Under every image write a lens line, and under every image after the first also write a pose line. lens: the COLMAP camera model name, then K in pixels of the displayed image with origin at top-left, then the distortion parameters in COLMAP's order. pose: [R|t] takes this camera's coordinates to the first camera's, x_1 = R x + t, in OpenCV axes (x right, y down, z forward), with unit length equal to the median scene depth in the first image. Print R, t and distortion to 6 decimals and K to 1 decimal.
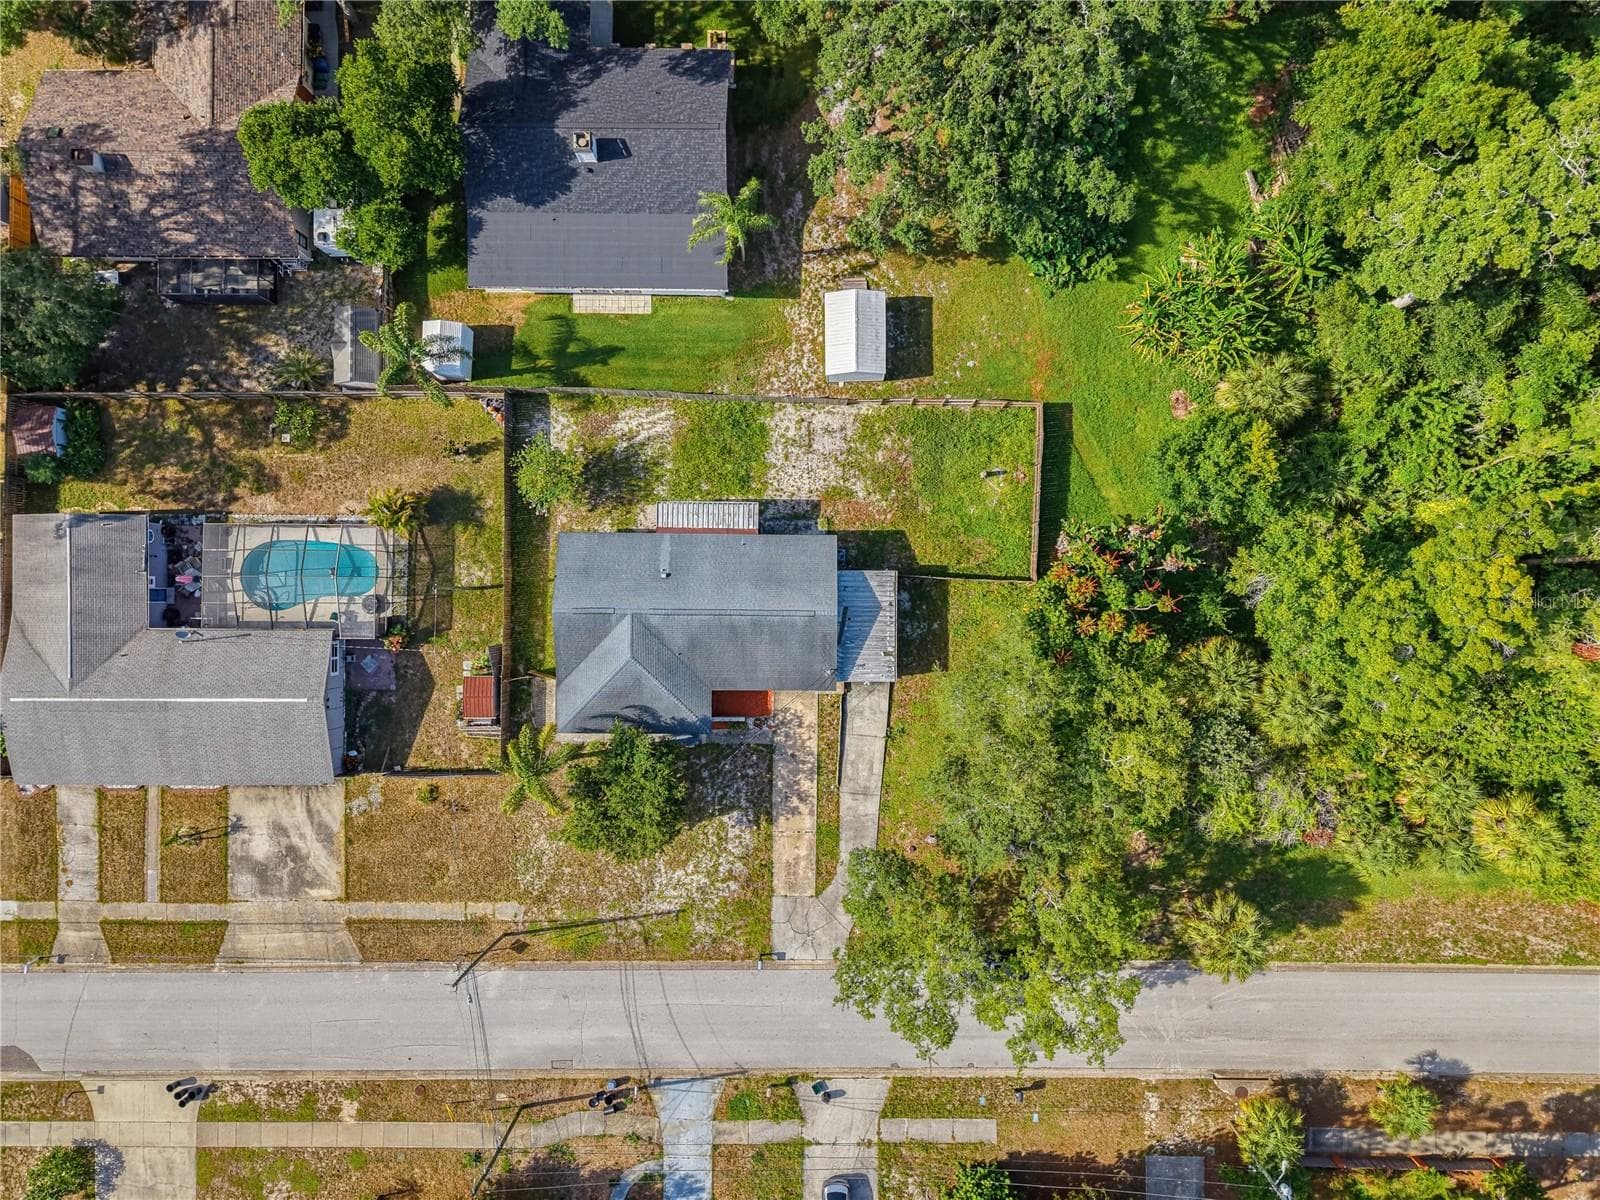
lens RADIAL K [[1067.4, 0, 795.4], [0, 1067.4, 599.1], [0, 0, 1]] dist [0.024717, -0.023236]
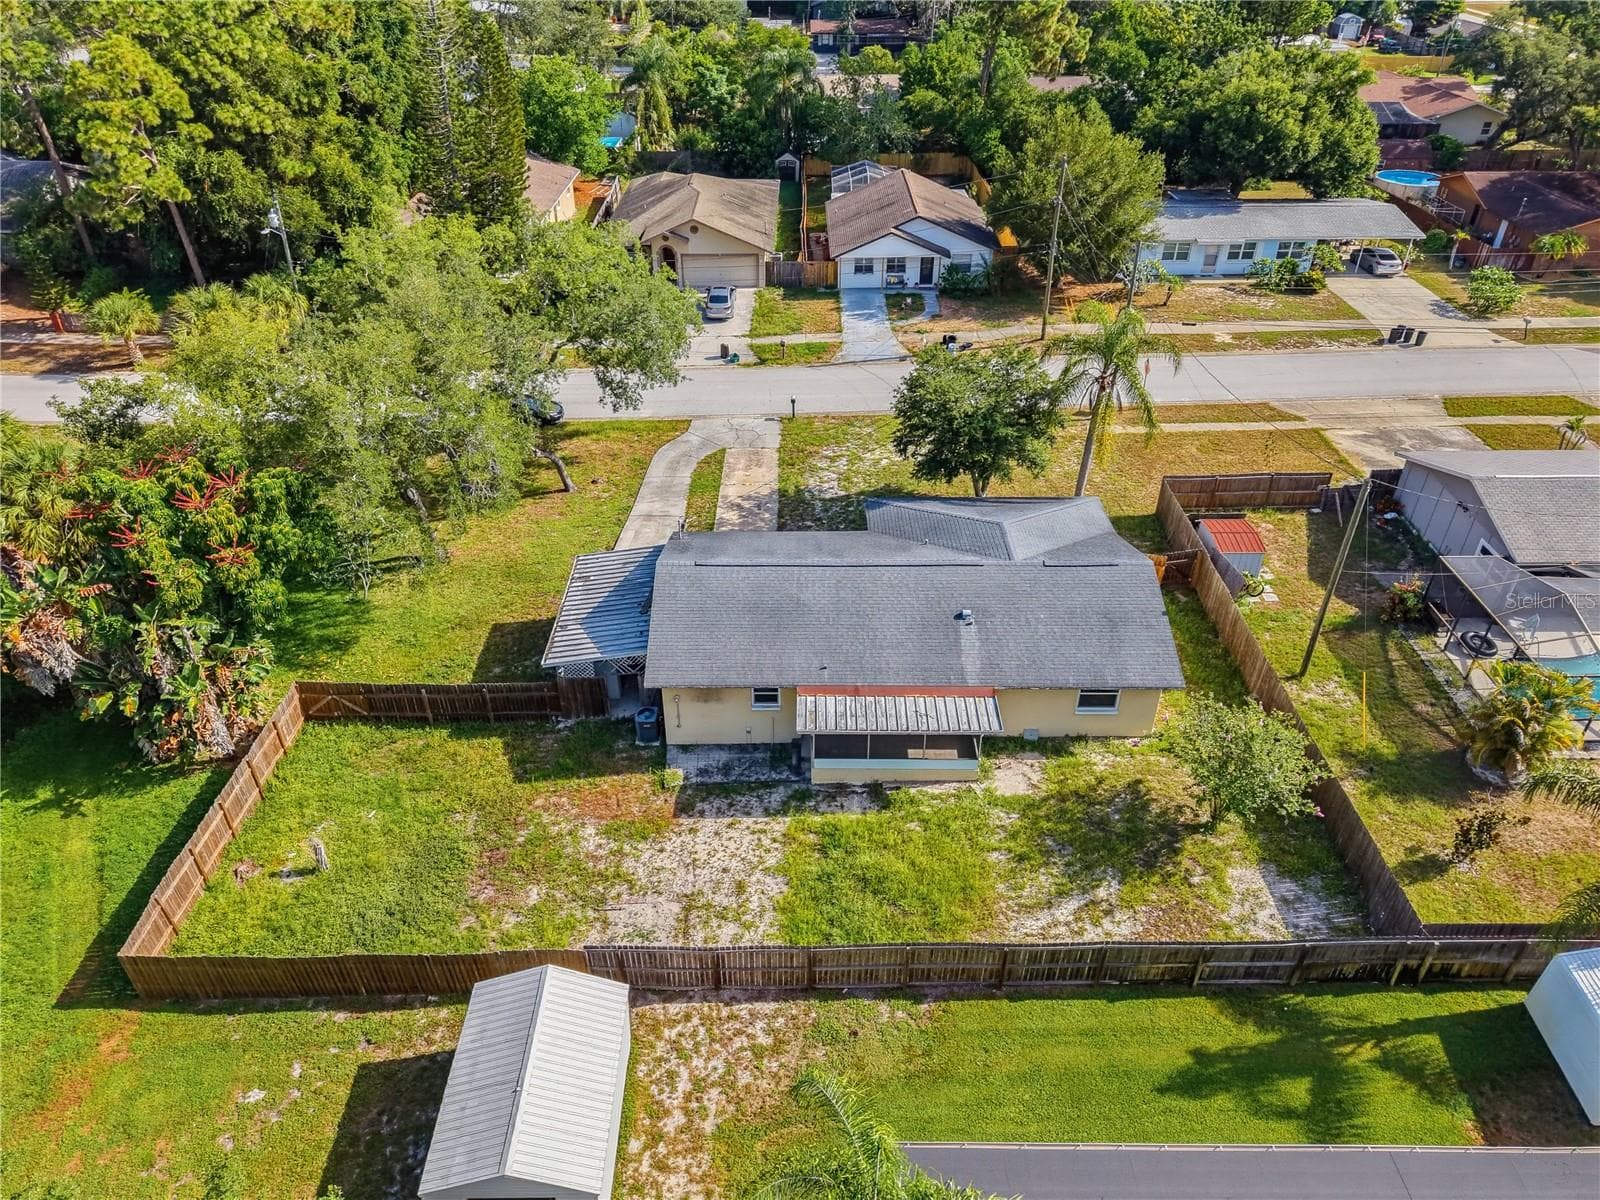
lens RADIAL K [[1074.1, 0, 797.1], [0, 1074.1, 599.1], [0, 0, 1]] dist [0.001658, -0.002936]
pose [[-0.999717, 0.021662, 0.009819, -0.040498], [-0.004150, -0.565404, 0.824803, -0.449237], [0.023419, 0.824529, 0.565334, 0.650676]]
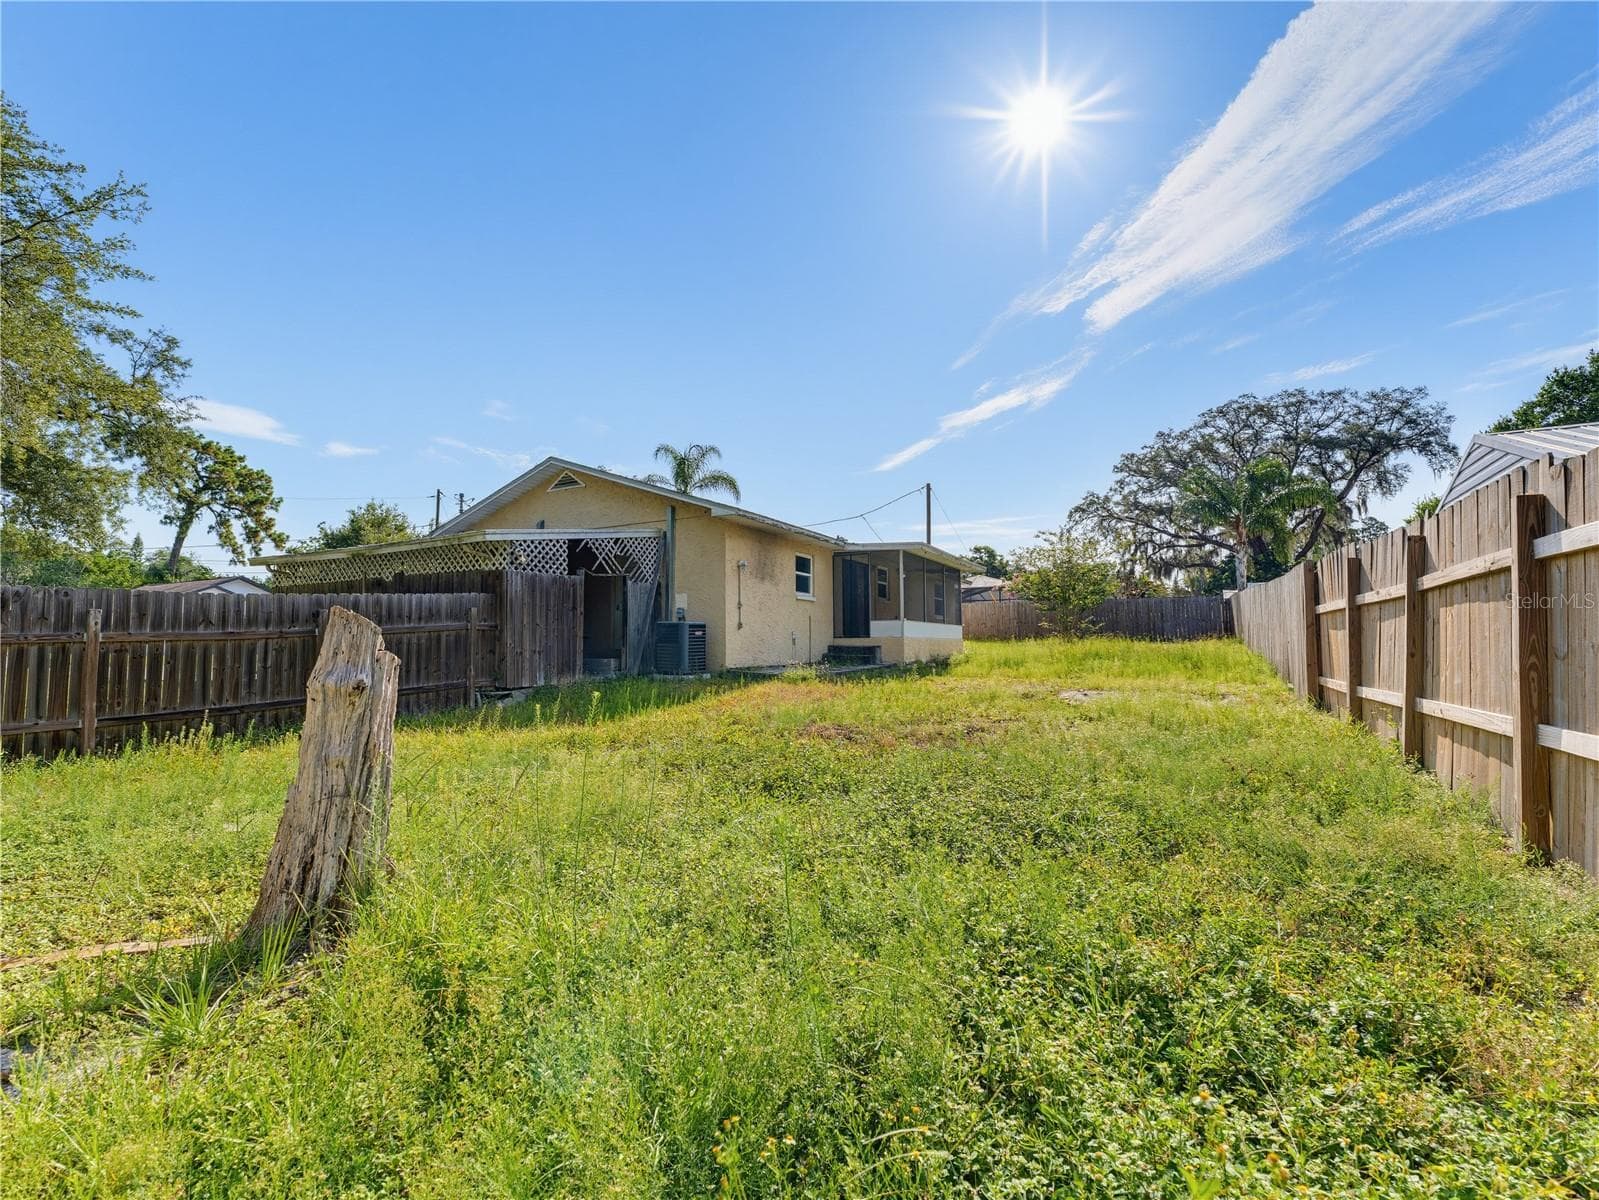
lens RADIAL K [[728.3, 0, 805.5], [0, 728.3, 609.5], [0, 0, 1]] dist [-0.013982, -0.000059]
pose [[-0.453940, -0.024369, -0.890699, 0.205215], [-0.890801, 0.035192, 0.453029, -0.164696], [0.020305, 0.999083, -0.037683, 1.001709]]
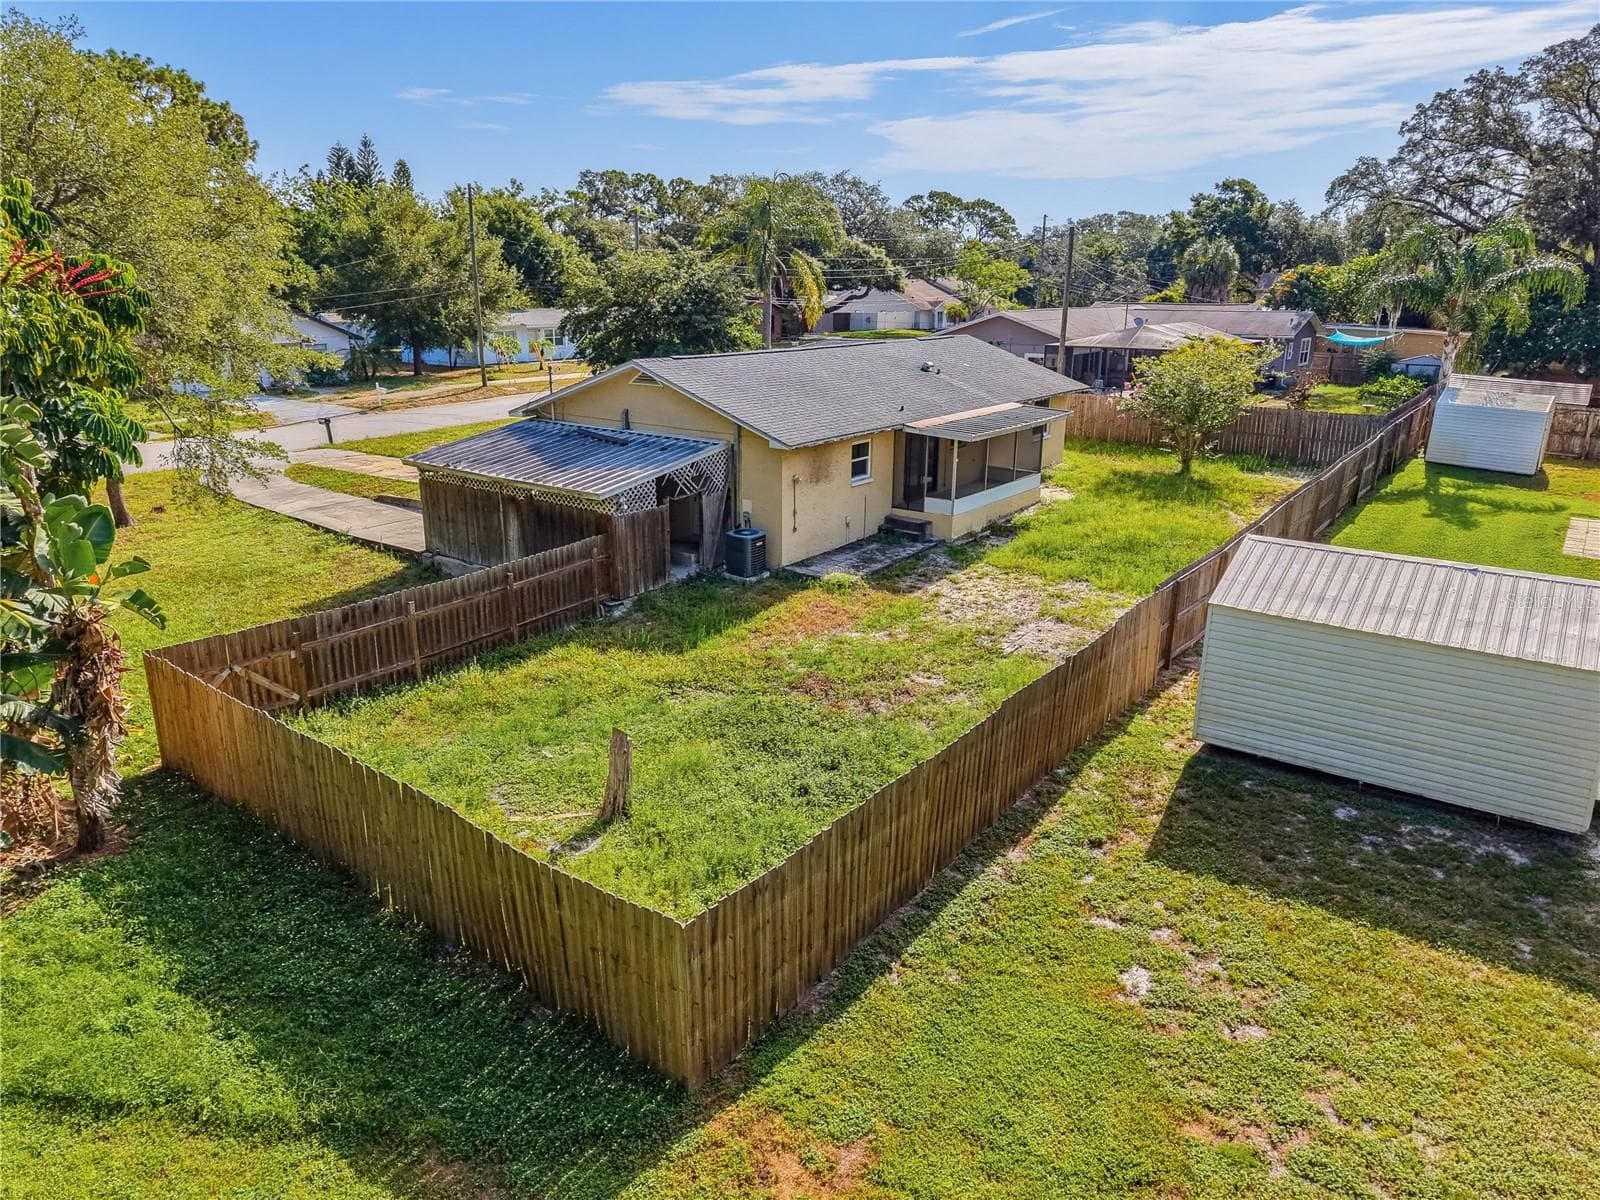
lens RADIAL K [[1074.1, 0, 797.1], [0, 1074.1, 599.1], [0, 0, 1]] dist [0.001658, -0.002936]
pose [[-0.591945, 0.244565, -0.767977, 0.318427], [-0.805871, -0.163998, 0.568926, -0.269401], [0.013193, 0.955663, 0.294166, 0.910779]]
